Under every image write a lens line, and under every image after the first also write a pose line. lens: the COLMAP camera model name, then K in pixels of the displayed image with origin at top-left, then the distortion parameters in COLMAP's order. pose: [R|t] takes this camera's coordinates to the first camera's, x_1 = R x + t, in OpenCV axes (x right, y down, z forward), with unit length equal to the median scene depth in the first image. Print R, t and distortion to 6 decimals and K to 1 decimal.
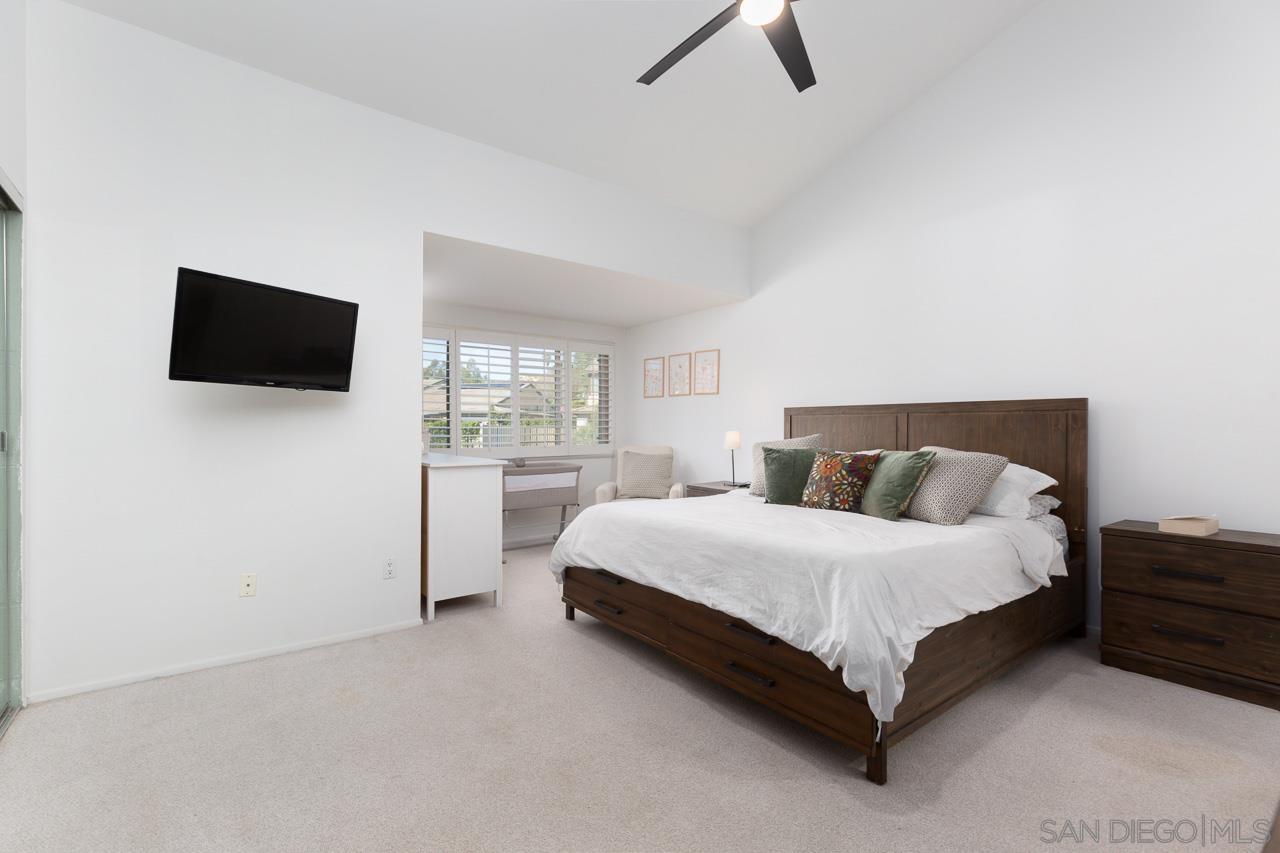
lens RADIAL K [[573.4, 0, 638.6], [0, 573.4, 427.8], [0, 0, 1]] dist [0.007572, -0.001020]
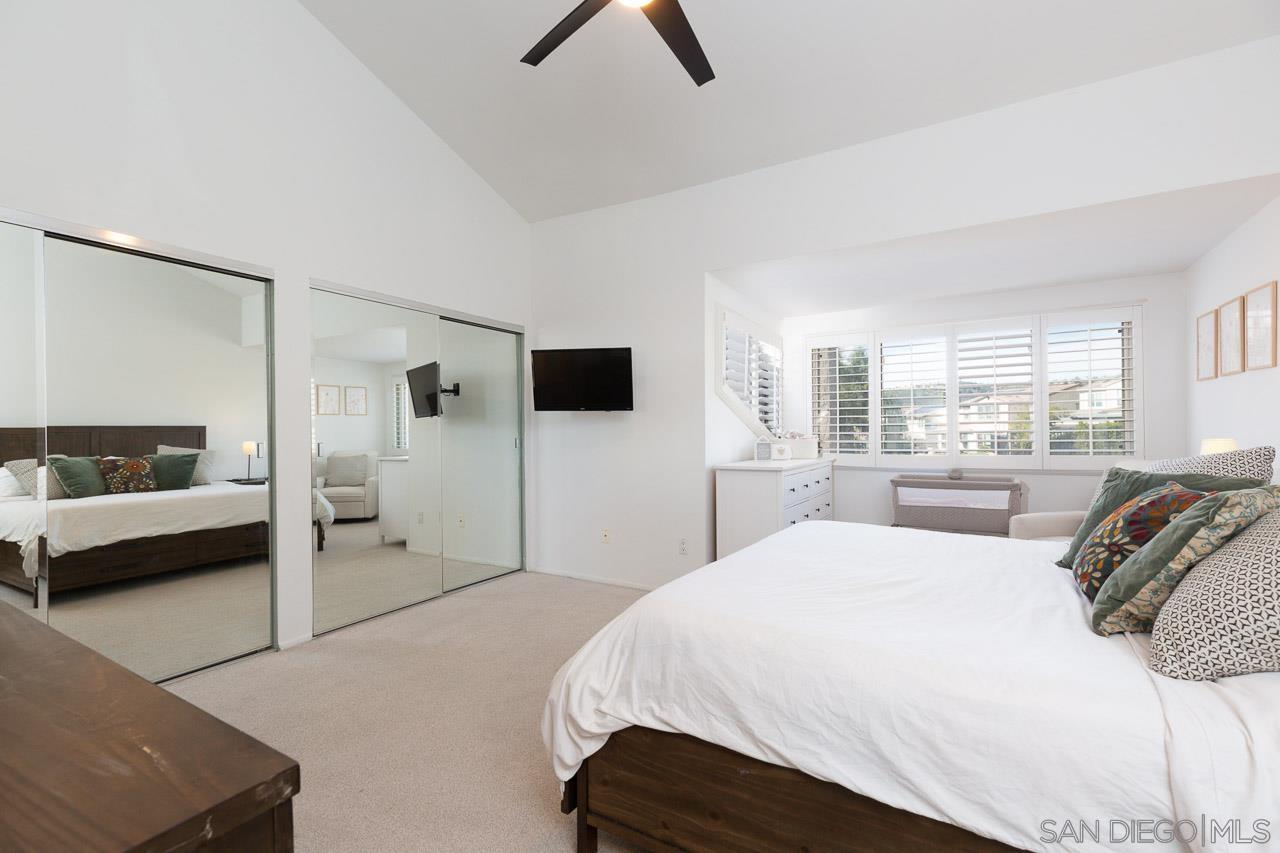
lens RADIAL K [[573.4, 0, 643.9], [0, 573.4, 431.4], [0, 0, 1]] dist [0.007572, -0.001020]
pose [[0.359188, -0.006095, -0.933245, 0.465707], [0.009864, 0.999948, -0.002734, -0.004449], [0.933213, -0.008224, 0.359229, 0.301385]]
